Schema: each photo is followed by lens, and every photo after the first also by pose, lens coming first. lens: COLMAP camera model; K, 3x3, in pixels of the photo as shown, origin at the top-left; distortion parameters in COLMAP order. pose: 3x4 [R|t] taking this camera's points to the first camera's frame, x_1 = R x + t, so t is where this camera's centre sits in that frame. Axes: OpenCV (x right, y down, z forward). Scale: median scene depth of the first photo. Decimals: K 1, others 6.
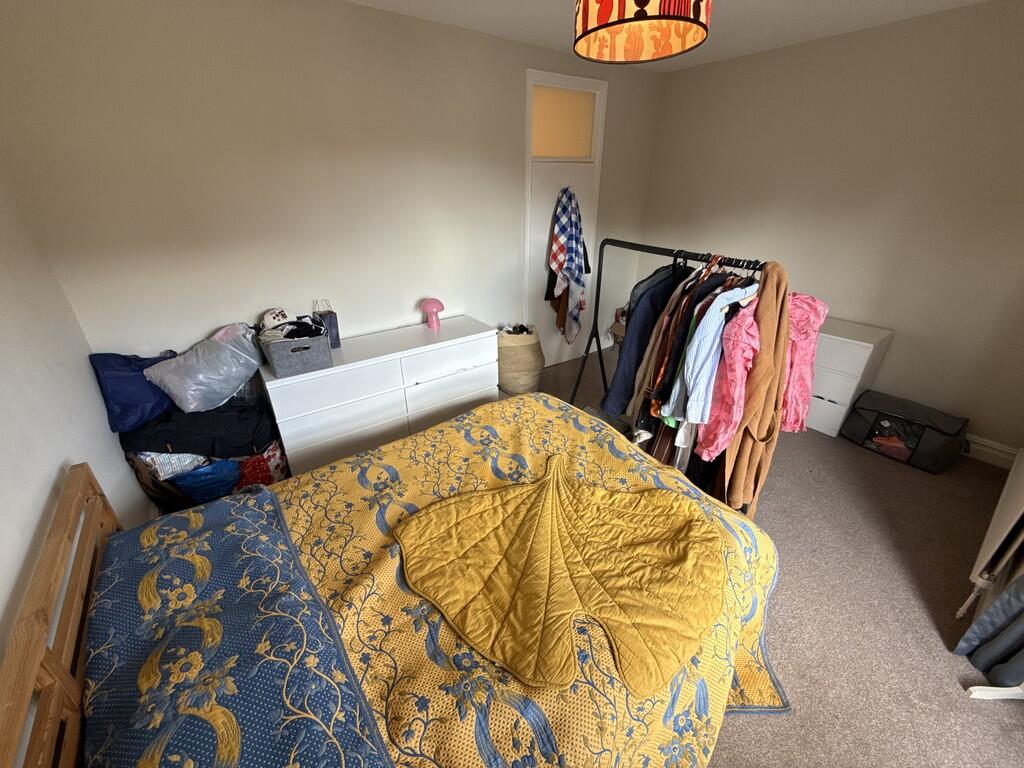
lens RADIAL K [[411.6, 0, 512.0], [0, 411.6, 384.0], [0, 0, 1]] dist [-0.001375, -0.000433]
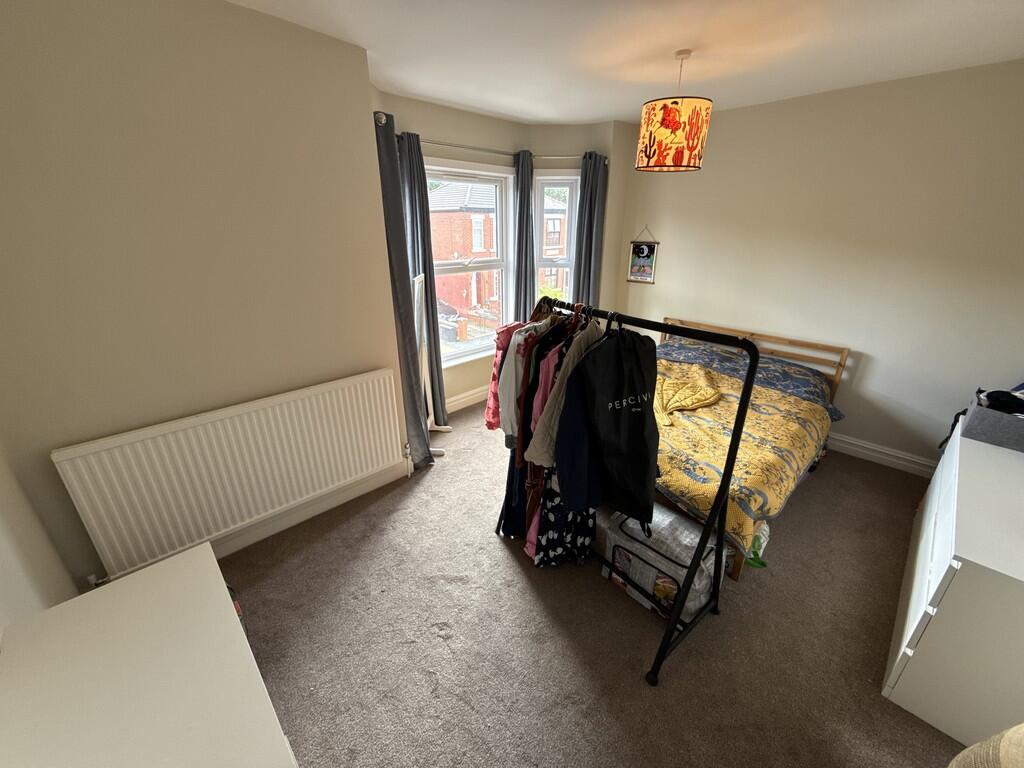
lens RADIAL K [[411.6, 0, 512.0], [0, 411.6, 384.0], [0, 0, 1]] dist [-0.001375, -0.000433]
pose [[-0.991955, 0.045999, -0.117937, 0.810526], [-0.056495, 0.672856, 0.737613, -0.932512], [0.113284, 0.738342, -0.664845, 1.821760]]
